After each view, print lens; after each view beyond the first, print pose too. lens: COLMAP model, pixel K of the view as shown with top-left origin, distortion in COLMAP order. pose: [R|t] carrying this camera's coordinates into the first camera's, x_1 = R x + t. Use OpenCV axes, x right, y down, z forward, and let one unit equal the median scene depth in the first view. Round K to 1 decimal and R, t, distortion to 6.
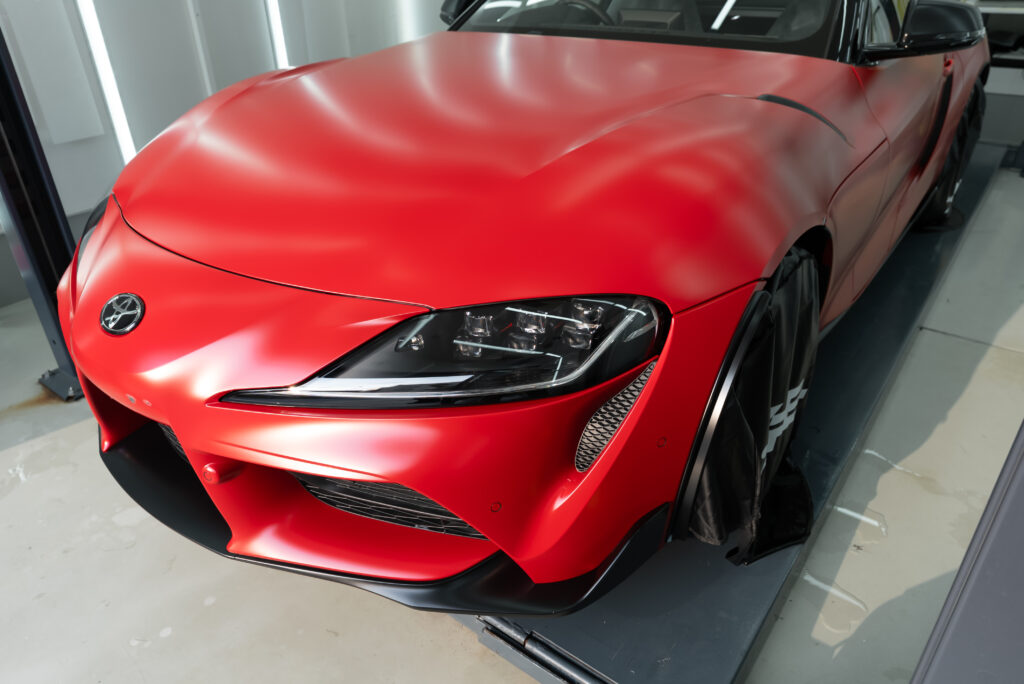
lens RADIAL K [[701.4, 0, 512.0], [0, 701.4, 342.0], [0, 0, 1]] dist [-0.009404, 0.000054]
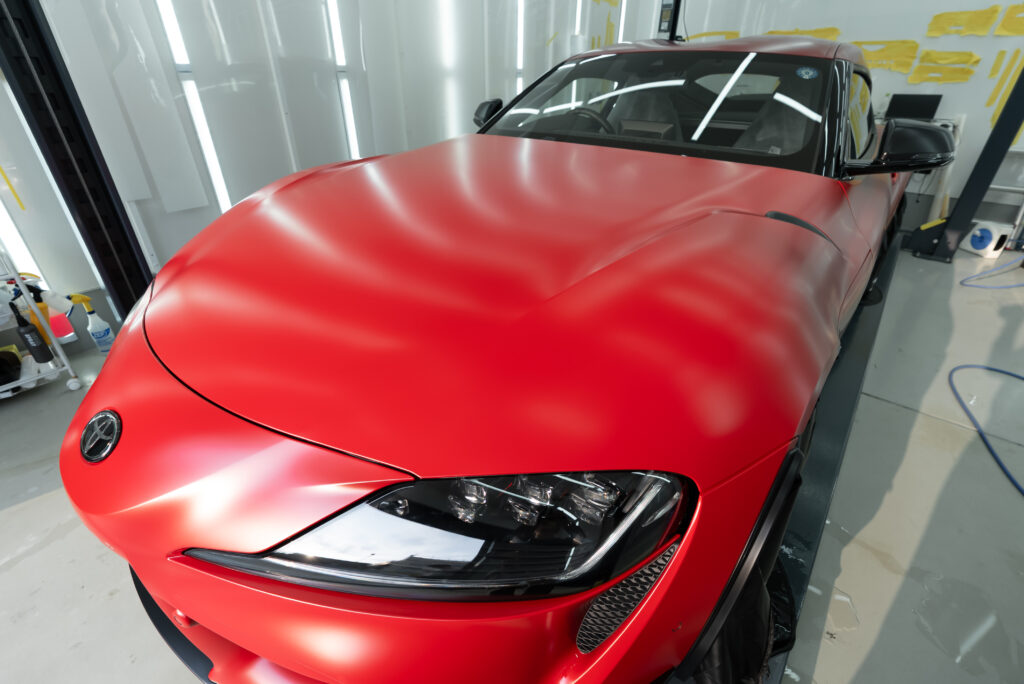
lens RADIAL K [[469.8, 0, 513.9], [0, 469.8, 340.5], [0, 0, 1]] dist [-0.013958, 0.000097]
pose [[0.998925, 0.041497, -0.020669, 0.004071], [-0.041319, 0.999106, 0.008971, -0.115767], [0.021023, -0.008108, 0.999746, 0.227054]]
